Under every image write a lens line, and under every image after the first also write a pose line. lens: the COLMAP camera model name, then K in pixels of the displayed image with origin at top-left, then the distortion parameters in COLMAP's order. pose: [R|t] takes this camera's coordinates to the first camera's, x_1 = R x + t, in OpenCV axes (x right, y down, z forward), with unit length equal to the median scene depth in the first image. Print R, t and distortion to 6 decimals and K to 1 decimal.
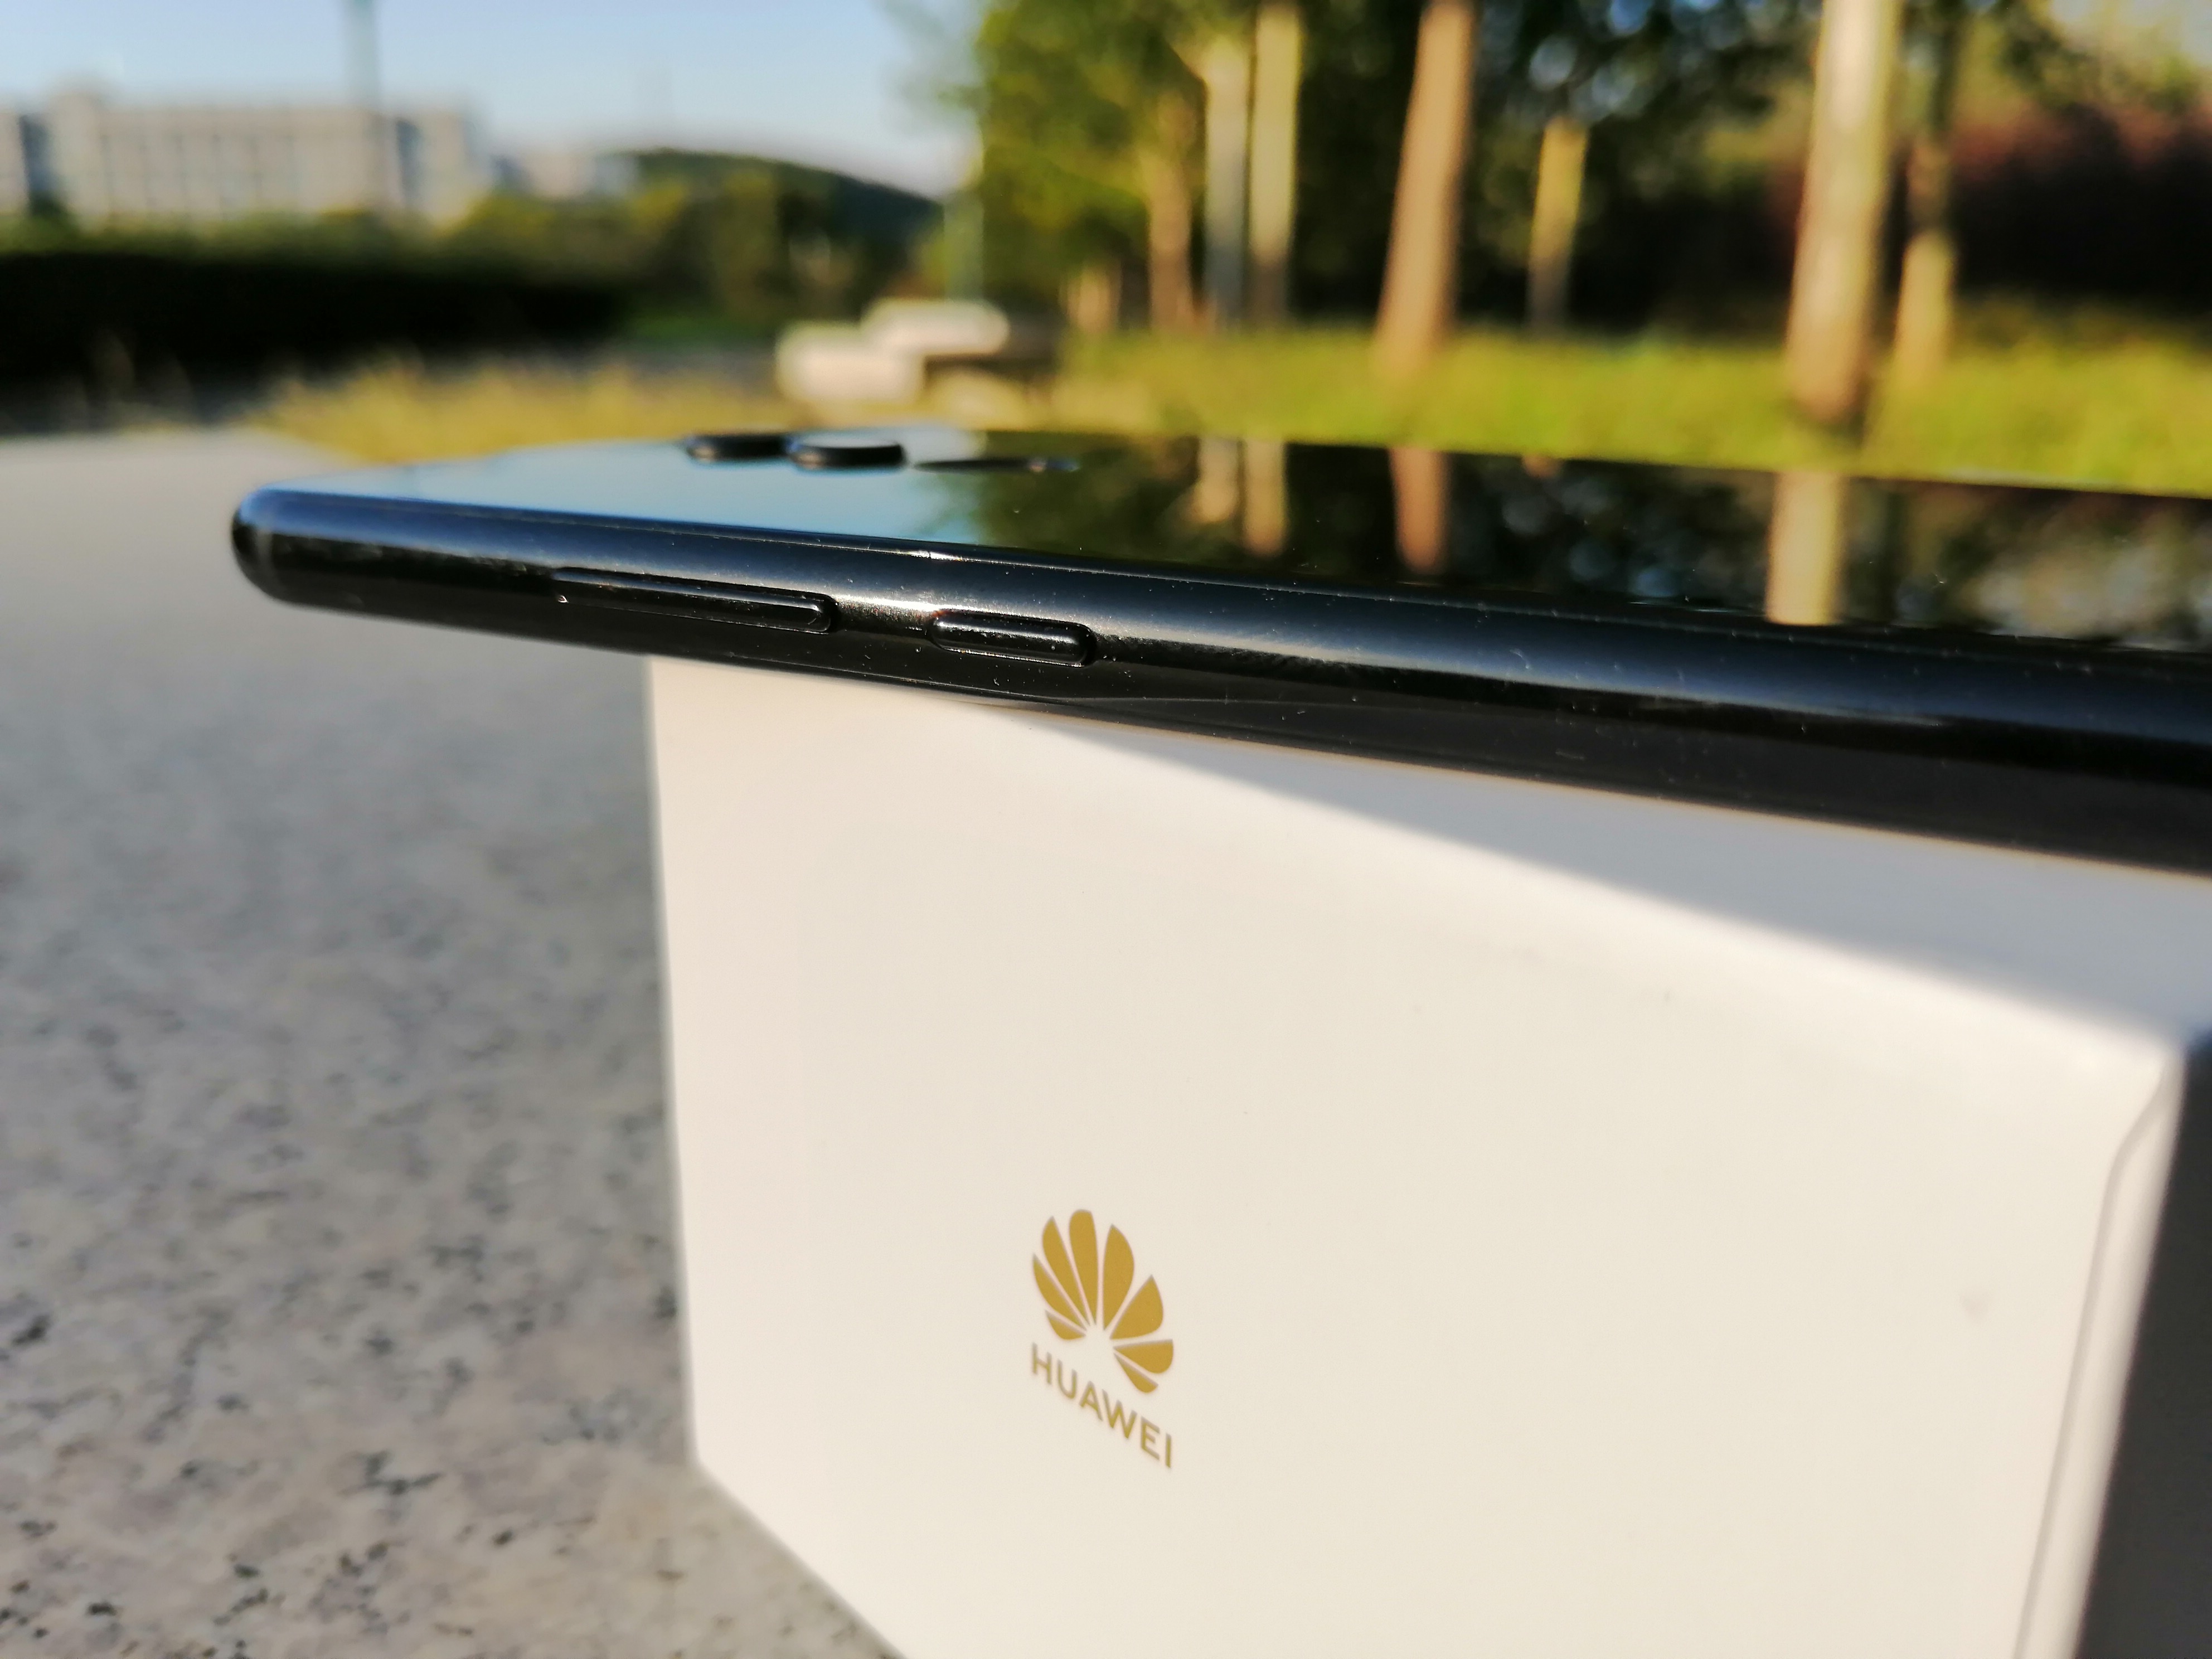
lens RADIAL K [[1862.0, 0, 1106.0], [0, 1862.0, 829.5], [0, 0, 1]] dist [-0.060768, -0.001586]
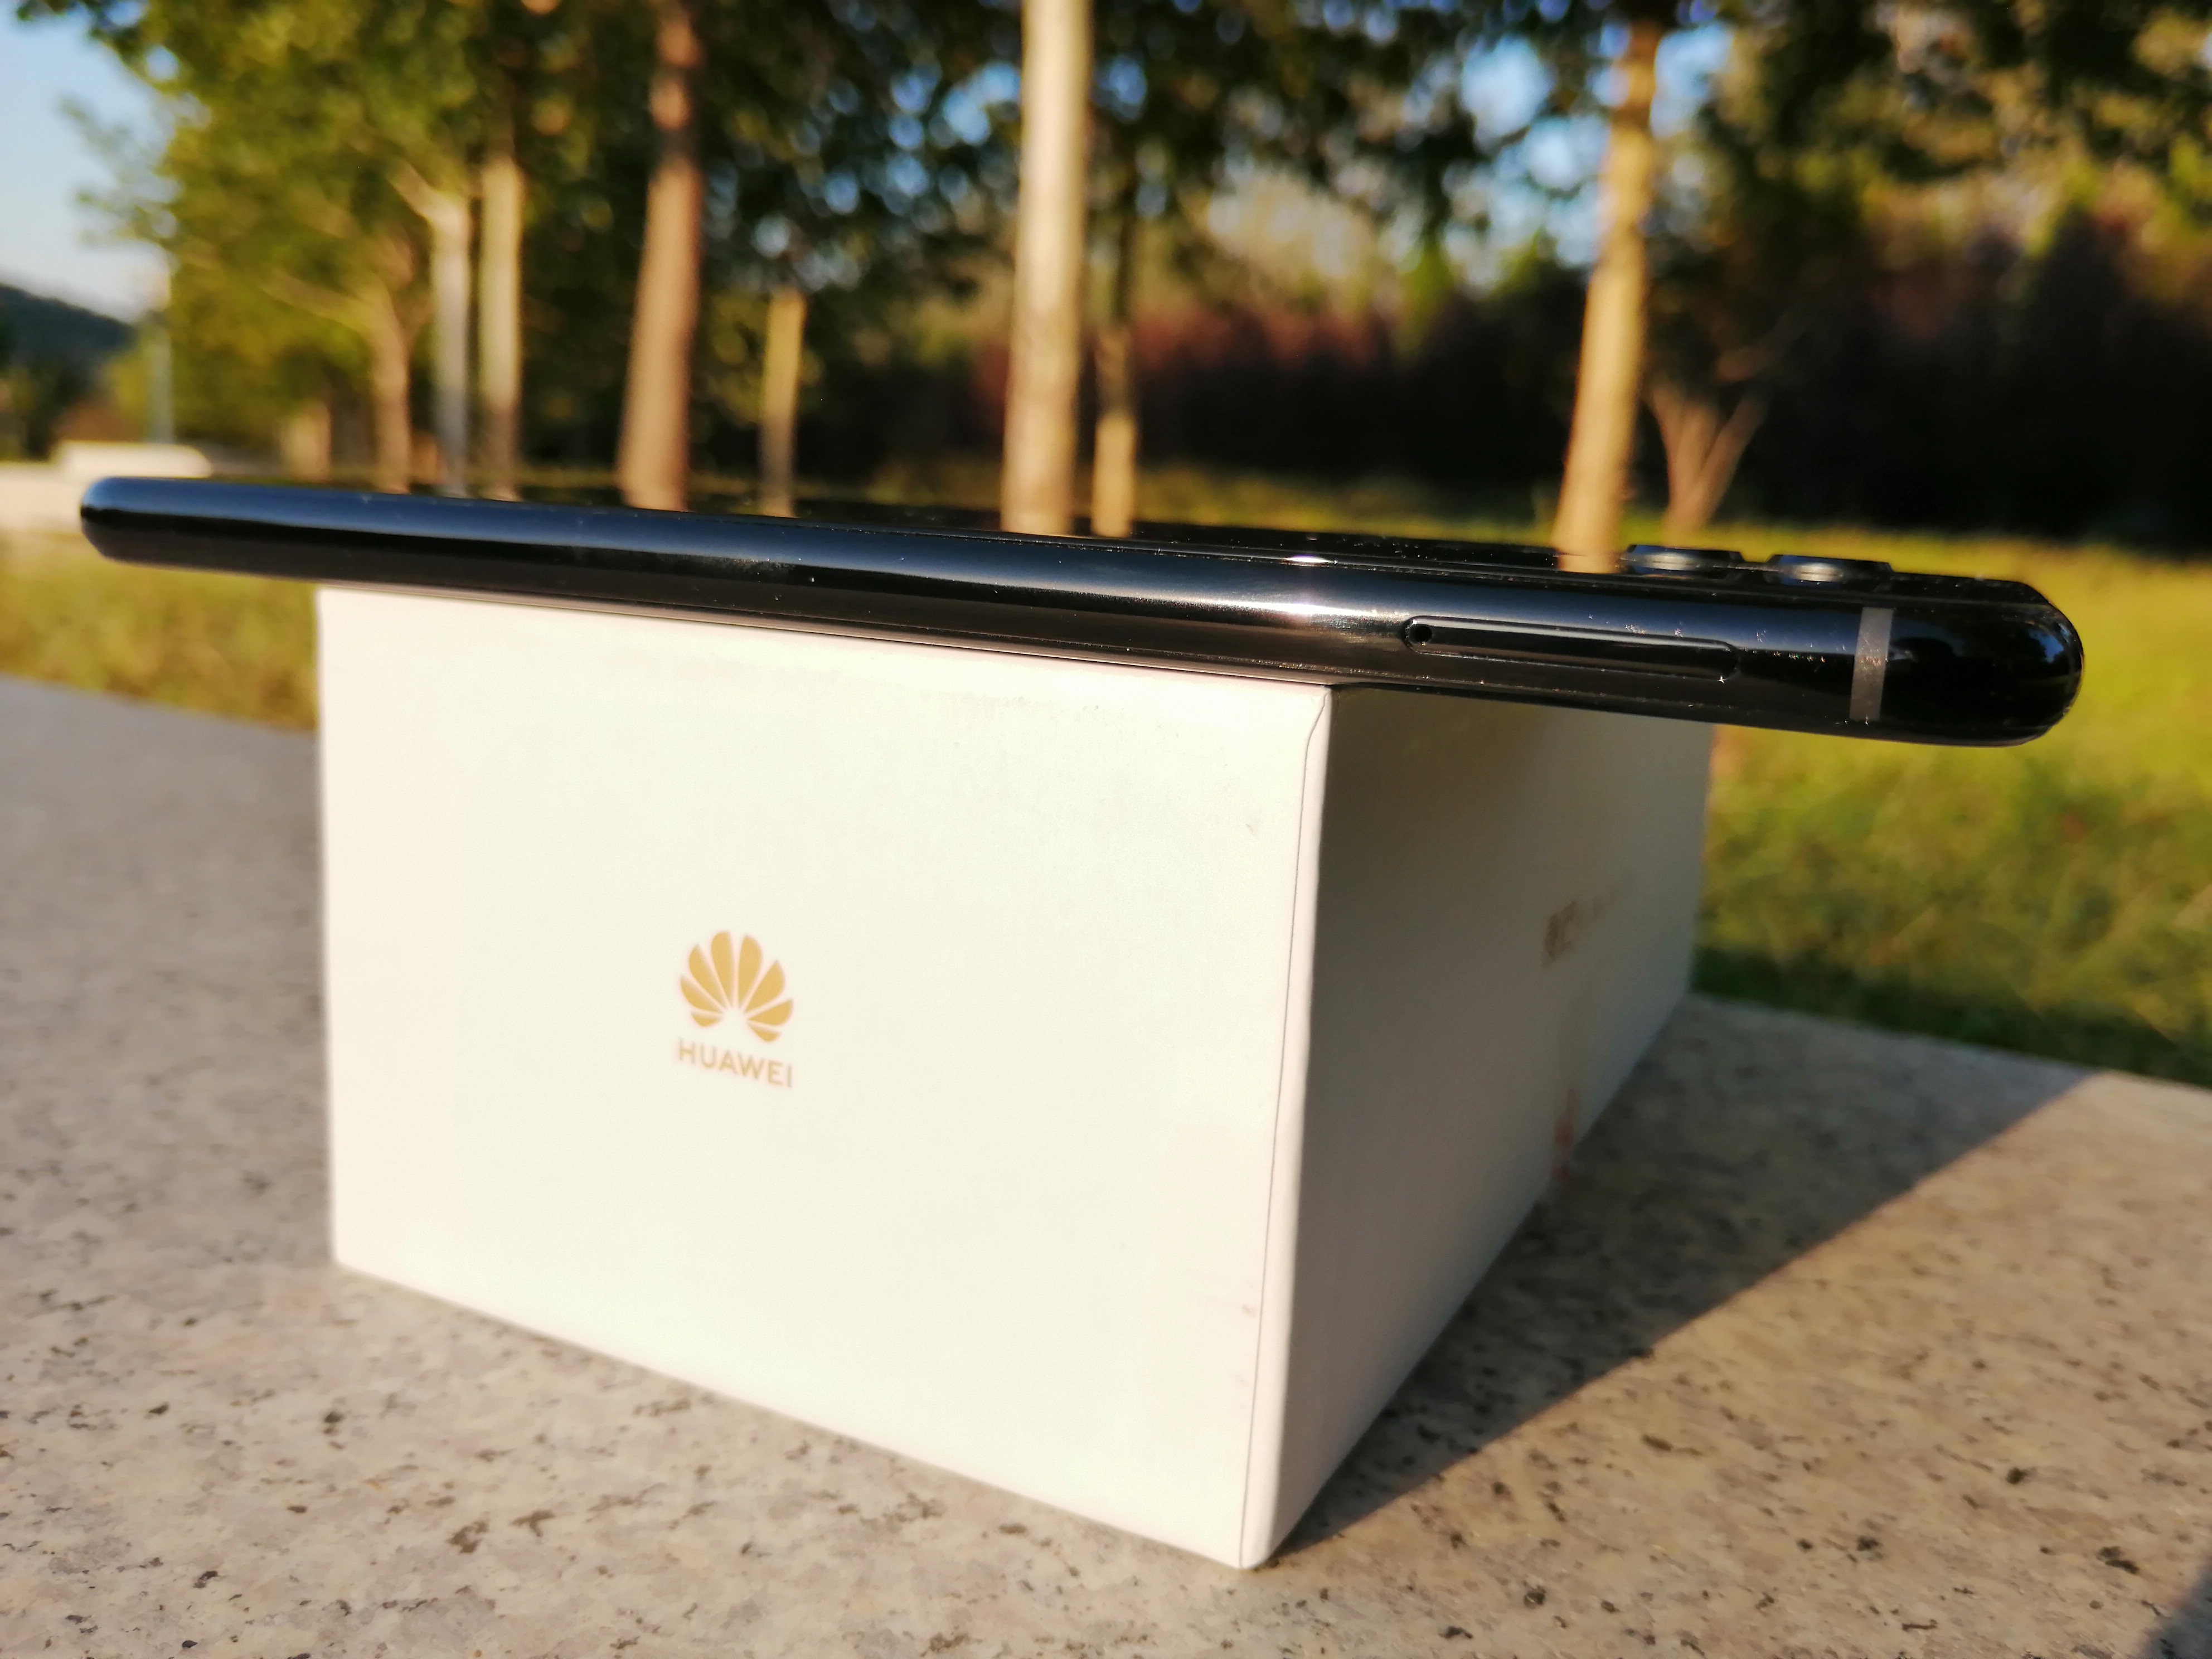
lens RADIAL K [[1836.6, 0, 1106.0], [0, 1836.6, 829.5], [0, 0, 1]] dist [-0.019490, -0.012433]
pose [[0.919244, -0.034414, 0.392182, -0.204019], [0.065499, 0.995657, -0.066156, 0.156617], [-0.388202, 0.086501, 0.917506, -0.350341]]
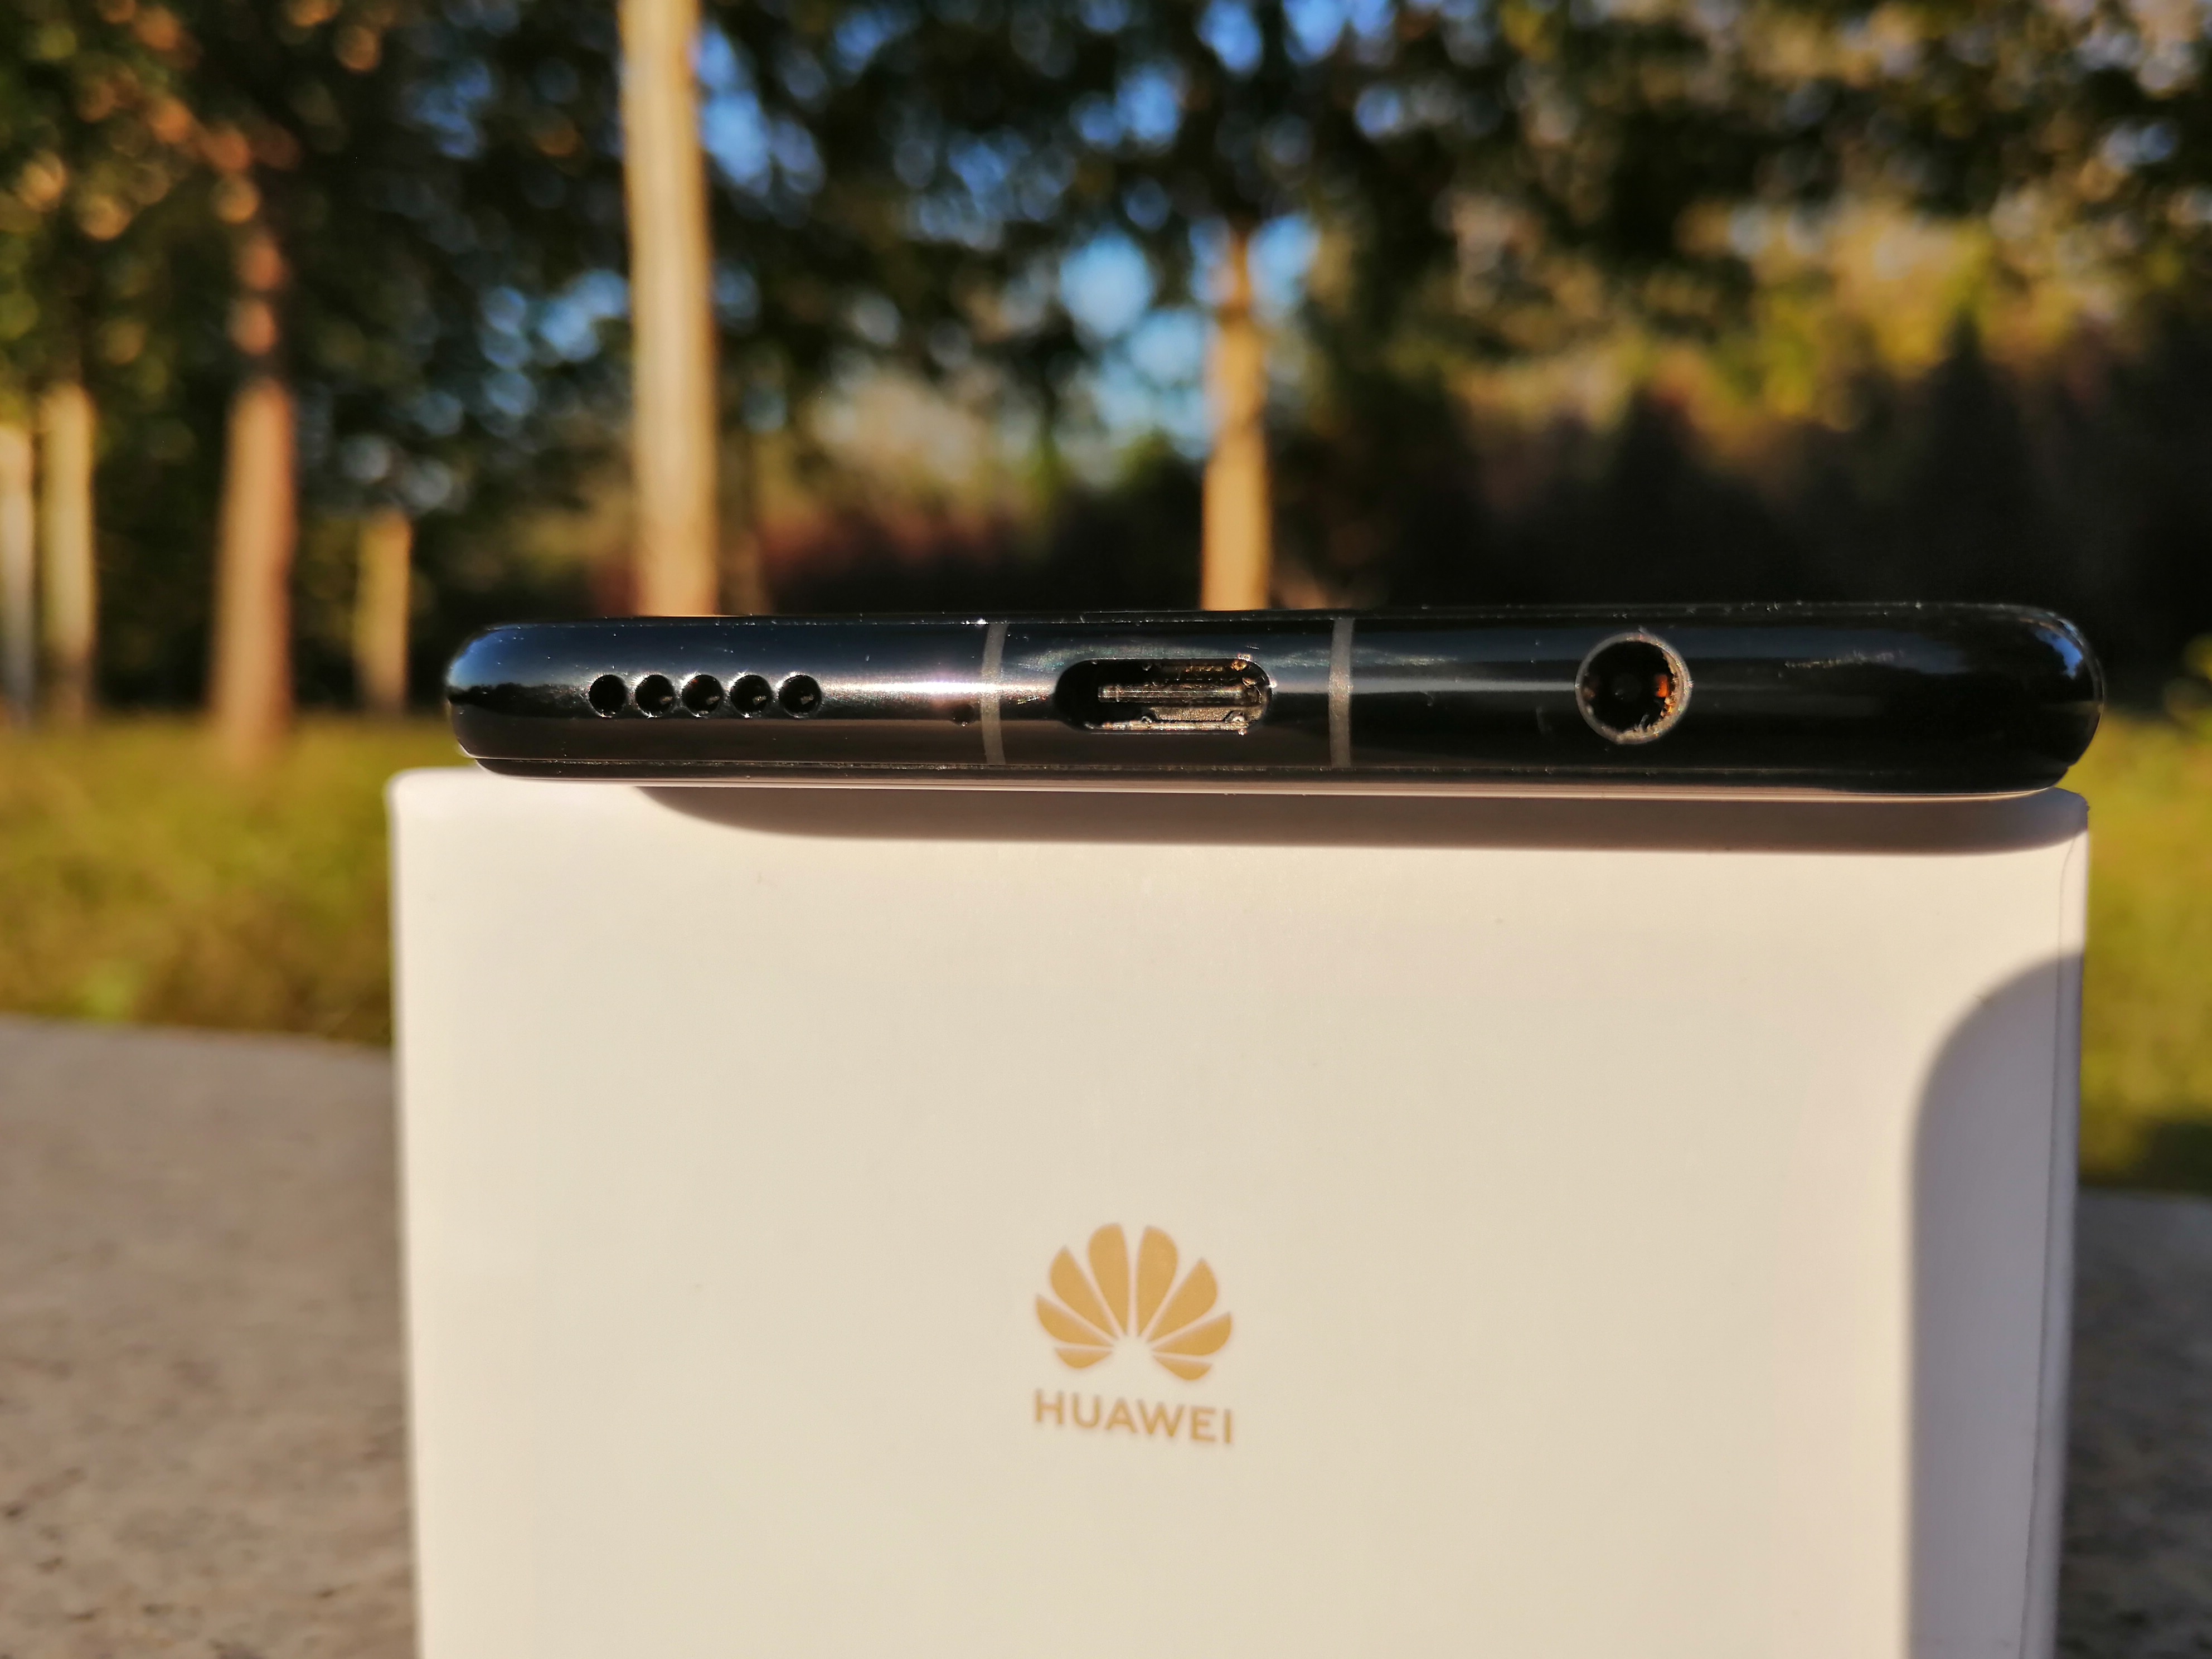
lens RADIAL K [[1880.4, 0, 1069.4], [0, 1880.4, 825.0], [0, 0, 1]] dist [-0.024465, -0.010095]
pose [[0.833301, -0.053242, 0.550249, -0.399120], [0.165985, 0.973522, -0.157171, 0.094010], [-0.527312, 0.222304, 0.820075, 0.041040]]
